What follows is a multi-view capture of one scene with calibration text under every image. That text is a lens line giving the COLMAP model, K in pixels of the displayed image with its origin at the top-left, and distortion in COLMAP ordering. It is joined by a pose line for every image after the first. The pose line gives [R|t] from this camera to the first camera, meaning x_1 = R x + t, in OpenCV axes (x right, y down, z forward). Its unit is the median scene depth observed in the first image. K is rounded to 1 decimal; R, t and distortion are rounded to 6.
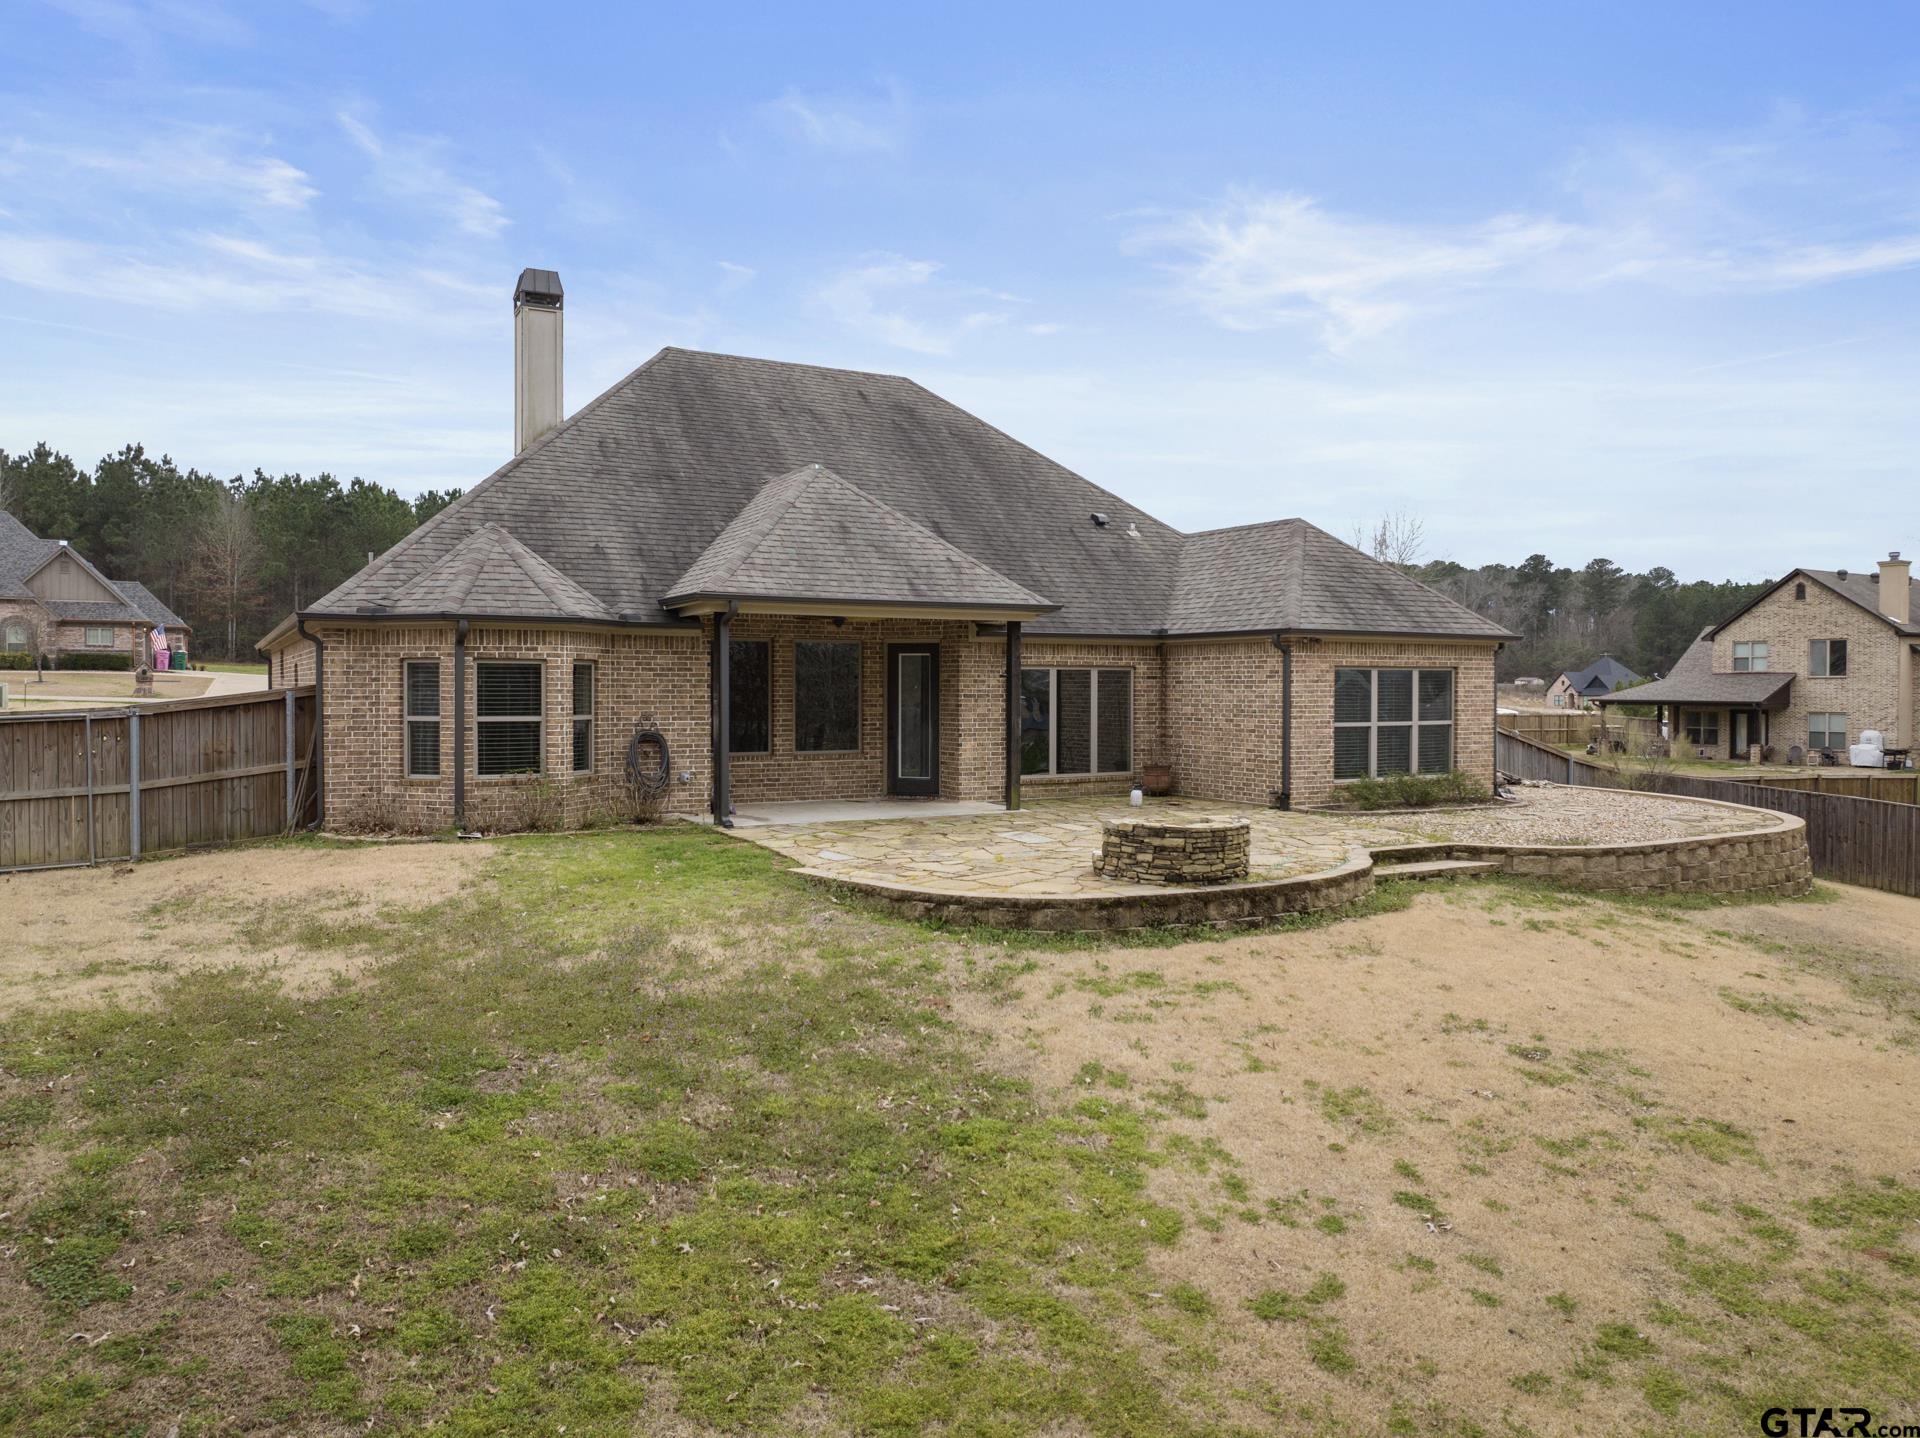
lens RADIAL K [[1353.9, 0, 970.1], [0, 1353.9, 707.2], [0, 0, 1]] dist [-0.038006, -0.004411]
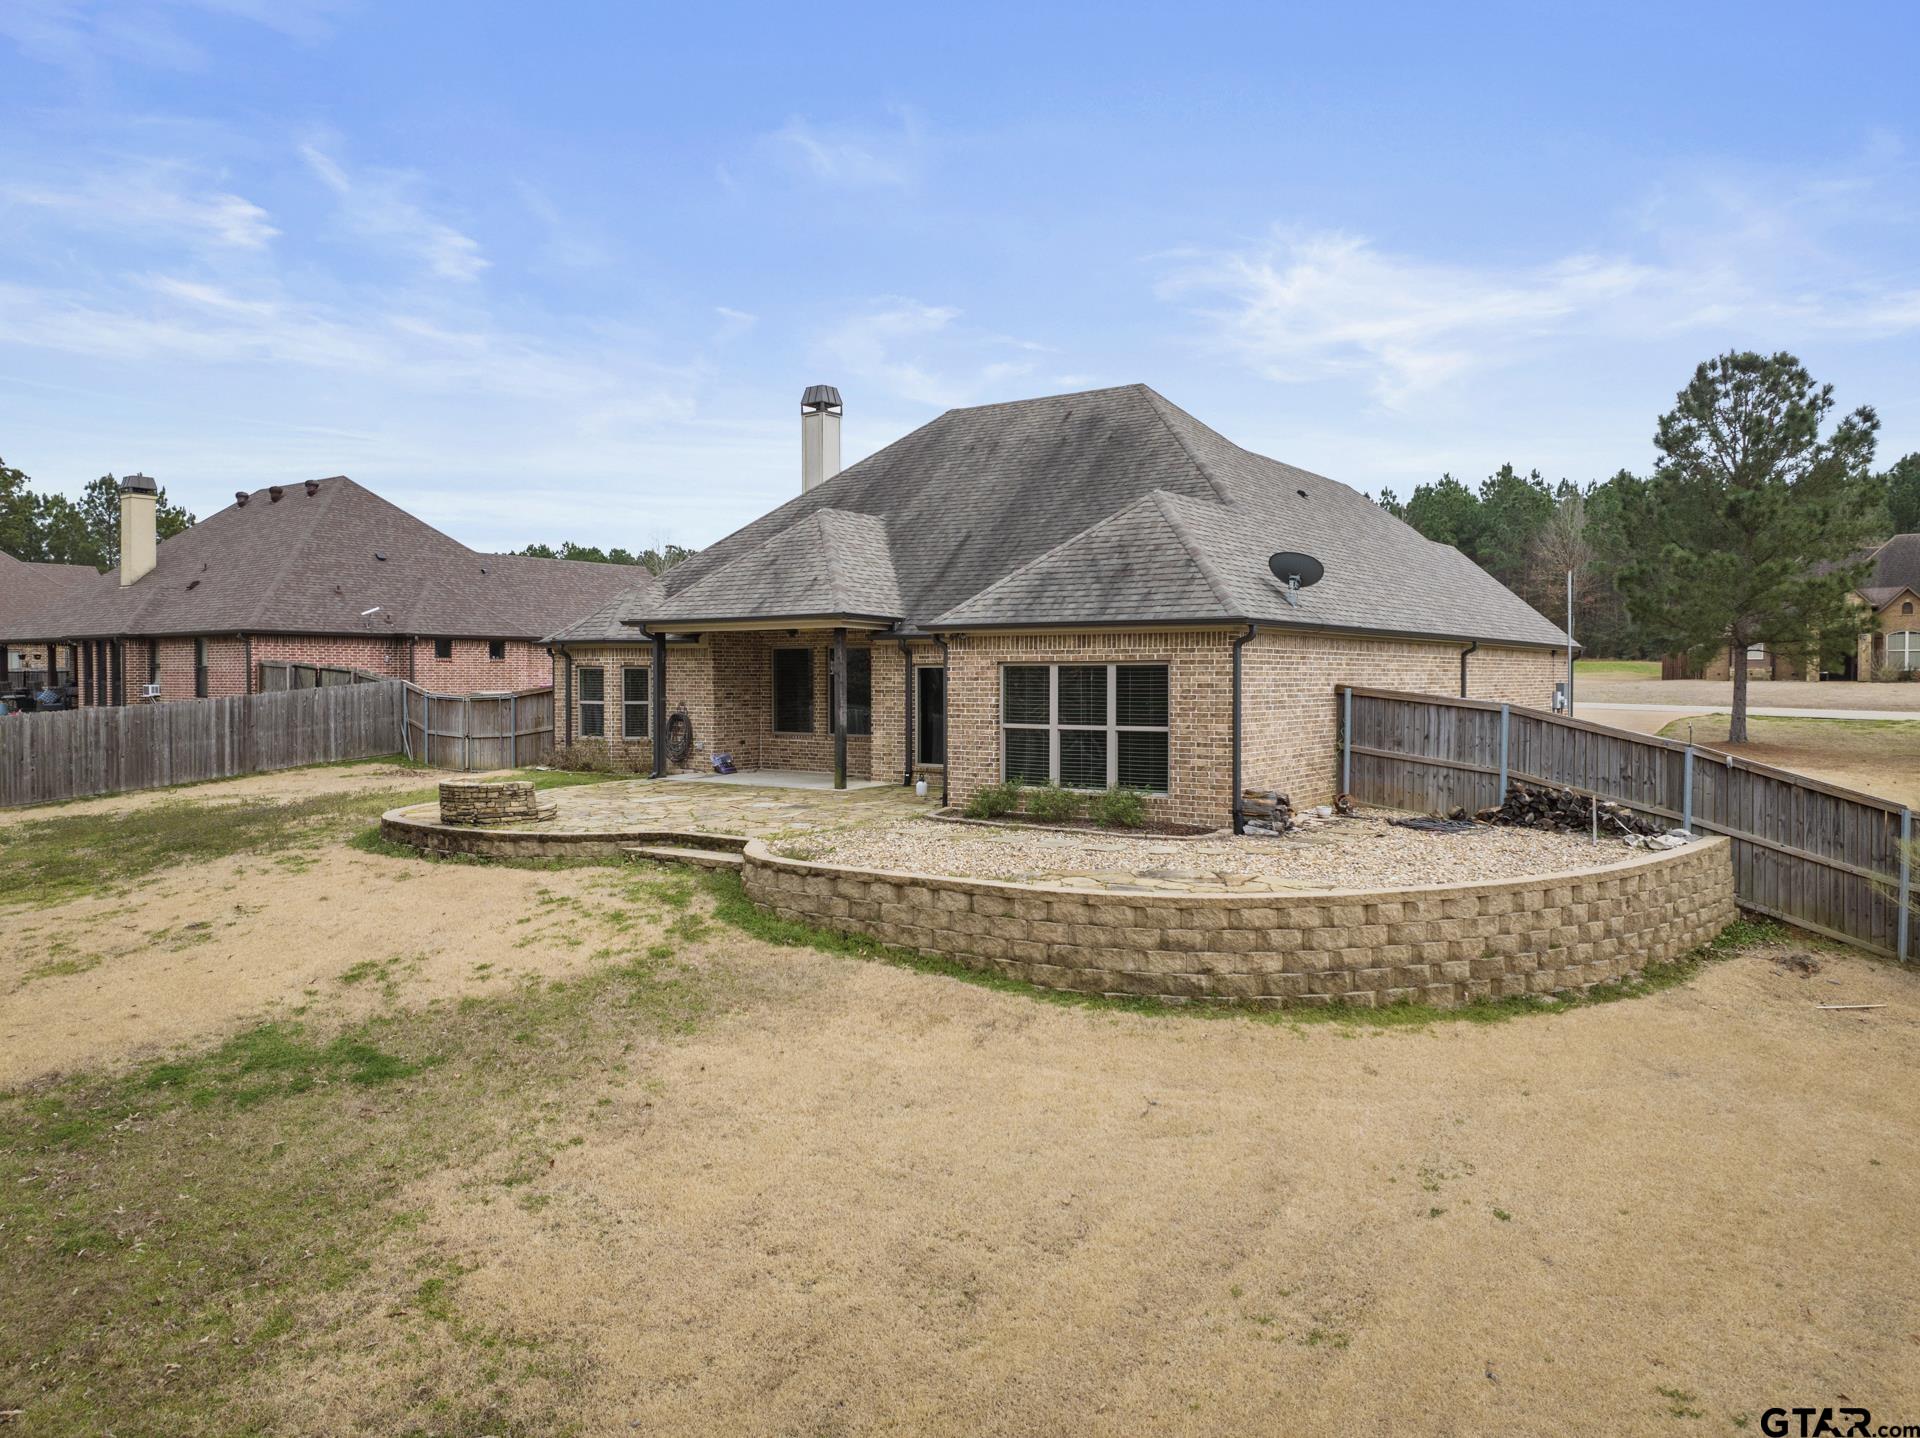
lens RADIAL K [[1353.9, 0, 970.1], [0, 1353.9, 707.2], [0, 0, 1]] dist [-0.038006, -0.004411]
pose [[0.424675, 0.018338, -0.905160, 1.272287], [-0.013689, 0.999811, 0.013833, -0.013893], [0.905243, 0.006516, 0.424845, 0.677483]]
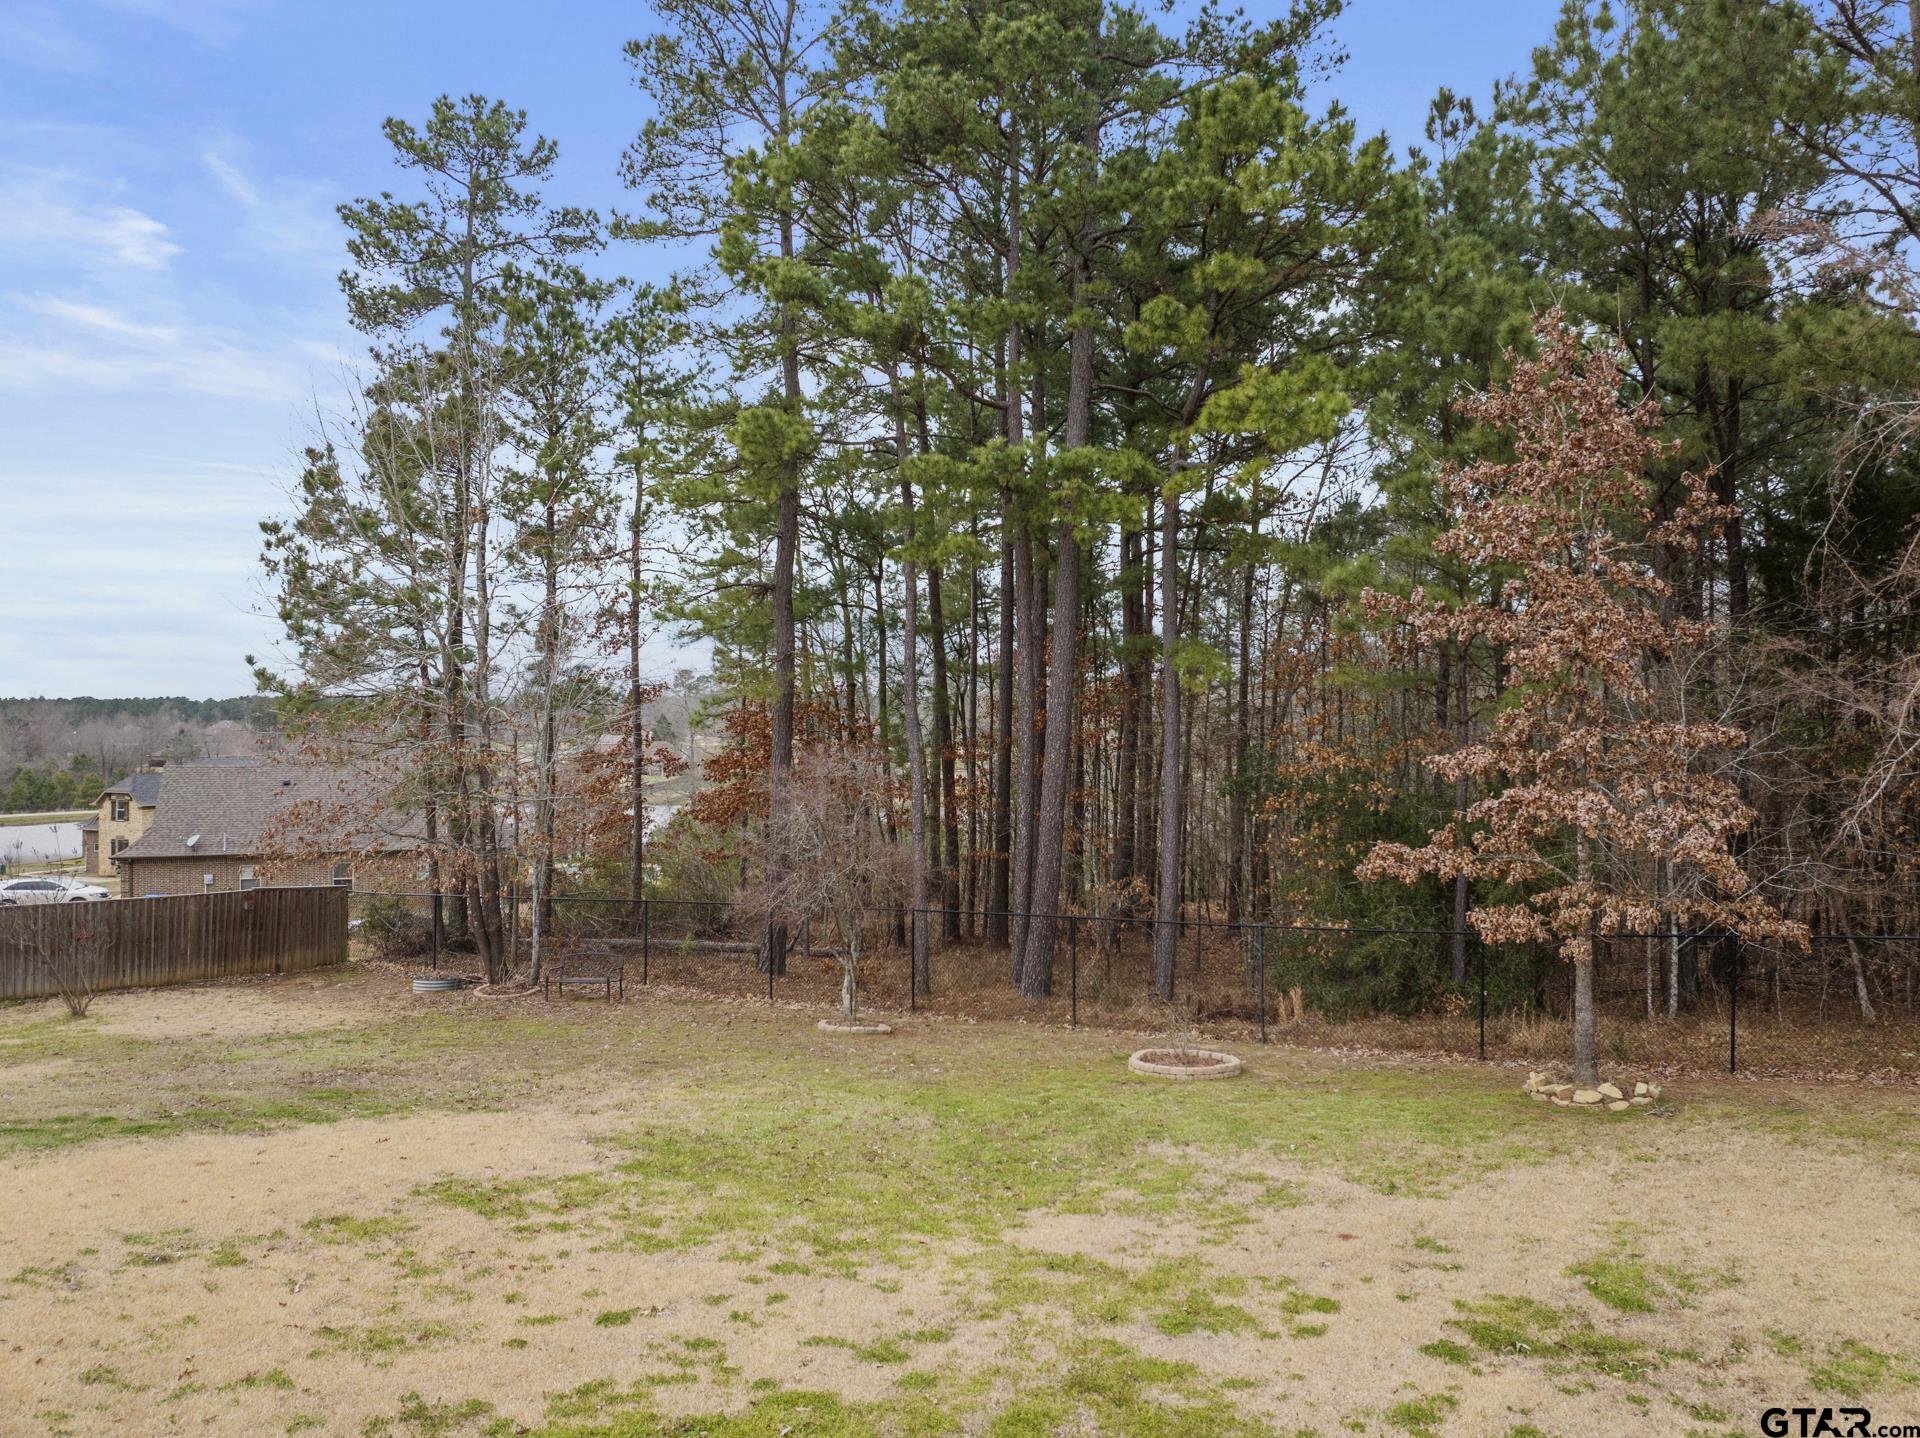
lens RADIAL K [[1353.9, 0, 970.1], [0, 1353.9, 707.2], [0, 0, 1]] dist [-0.038006, -0.004411]
pose [[-0.512257, -0.010021, 0.858774, -0.320850], [-0.024664, 0.999691, -0.003046, -0.051424], [-0.858478, -0.022742, -0.512346, 0.594409]]
